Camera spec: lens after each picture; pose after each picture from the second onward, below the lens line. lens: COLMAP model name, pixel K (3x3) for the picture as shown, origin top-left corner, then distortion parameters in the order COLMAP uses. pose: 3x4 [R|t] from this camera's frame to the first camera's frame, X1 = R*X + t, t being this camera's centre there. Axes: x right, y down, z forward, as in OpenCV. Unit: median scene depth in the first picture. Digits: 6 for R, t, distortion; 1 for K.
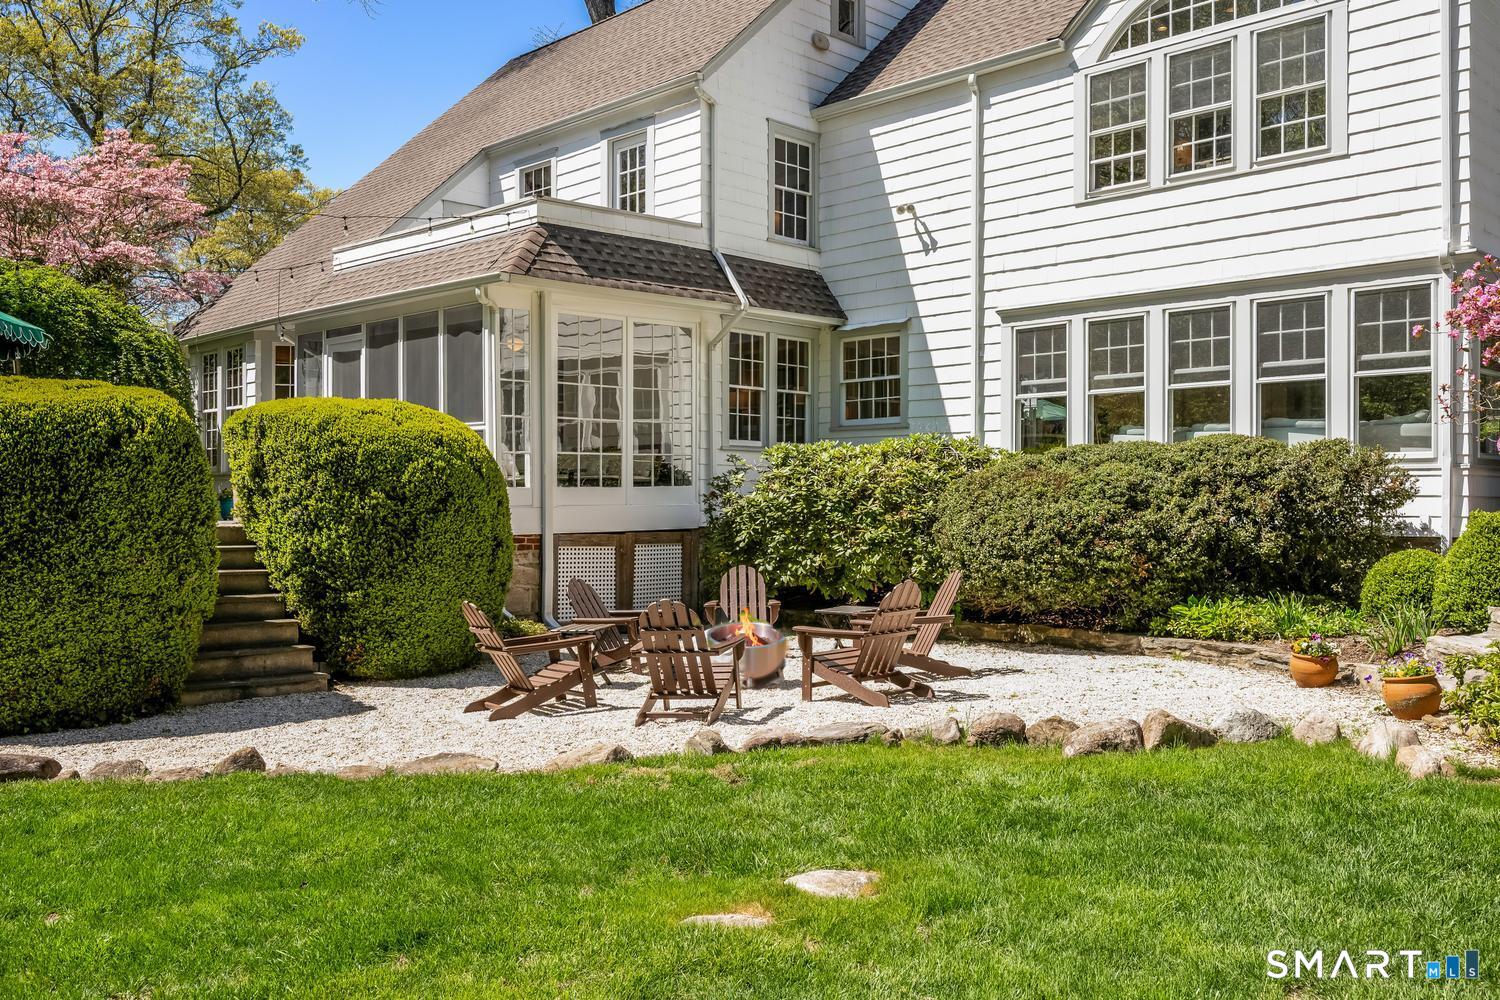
lens RADIAL K [[1293.0, 0, 751.5], [0, 1293.0, 503.3], [0, 0, 1]] dist [0.001096, 0.000352]
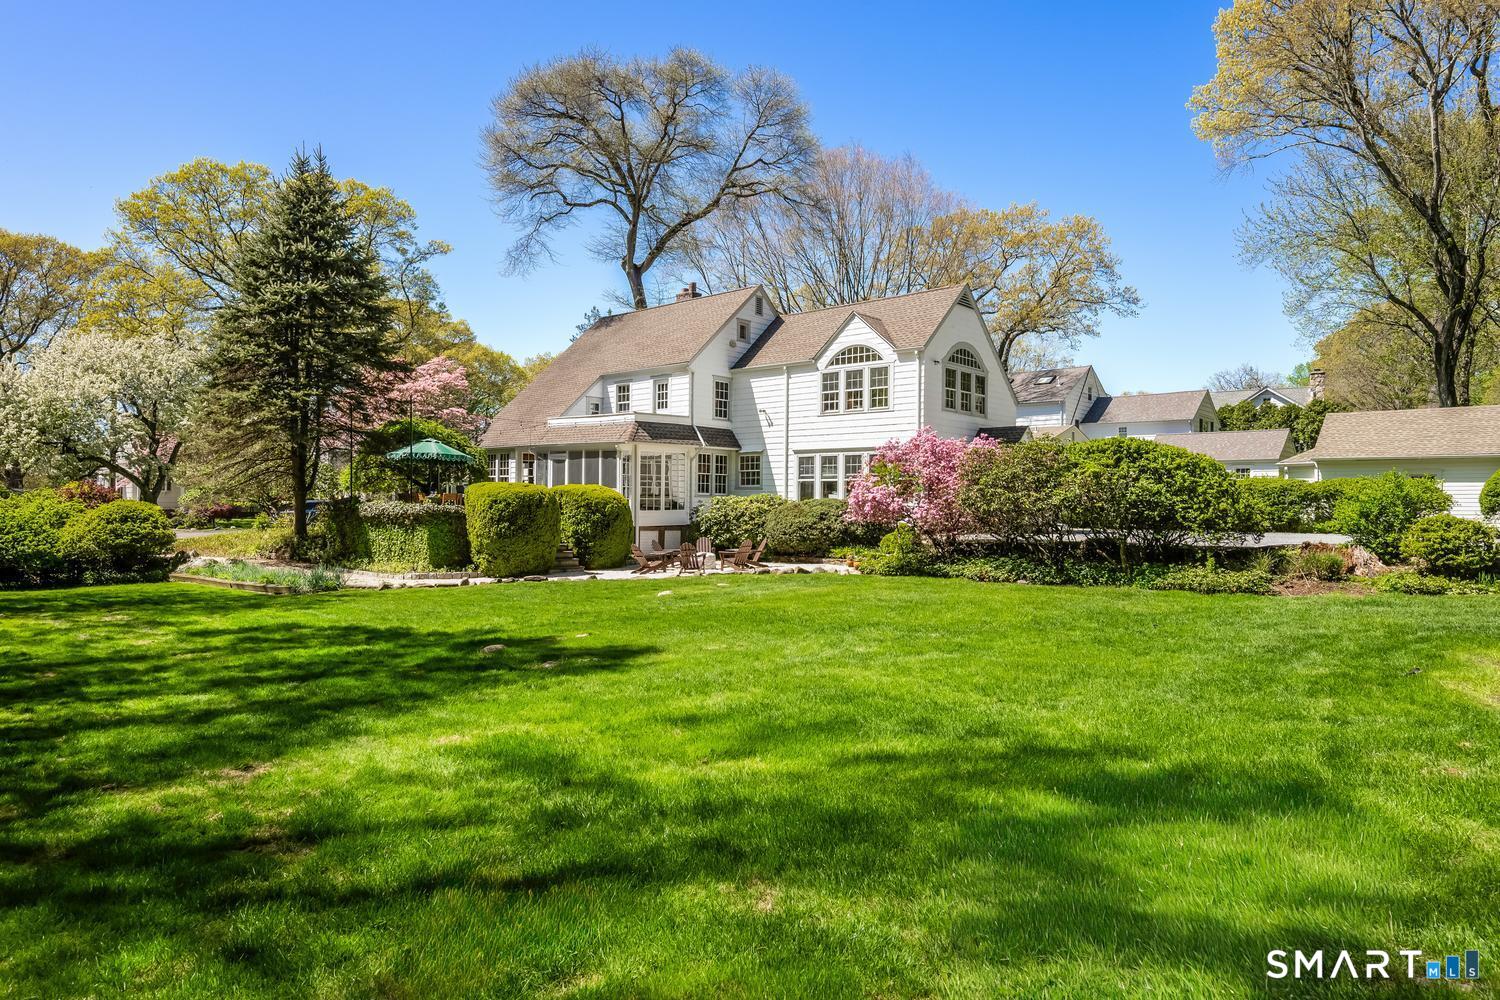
lens RADIAL K [[911.0, 0, 752.3], [0, 911.0, 503.0], [0, 0, 1]] dist [0.000410, -0.000041]
pose [[0.998202, 0.010117, 0.059086, -0.016894], [-0.009899, 0.999943, -0.003973, -0.022186], [-0.059123, 0.003381, 0.998245, -1.006002]]
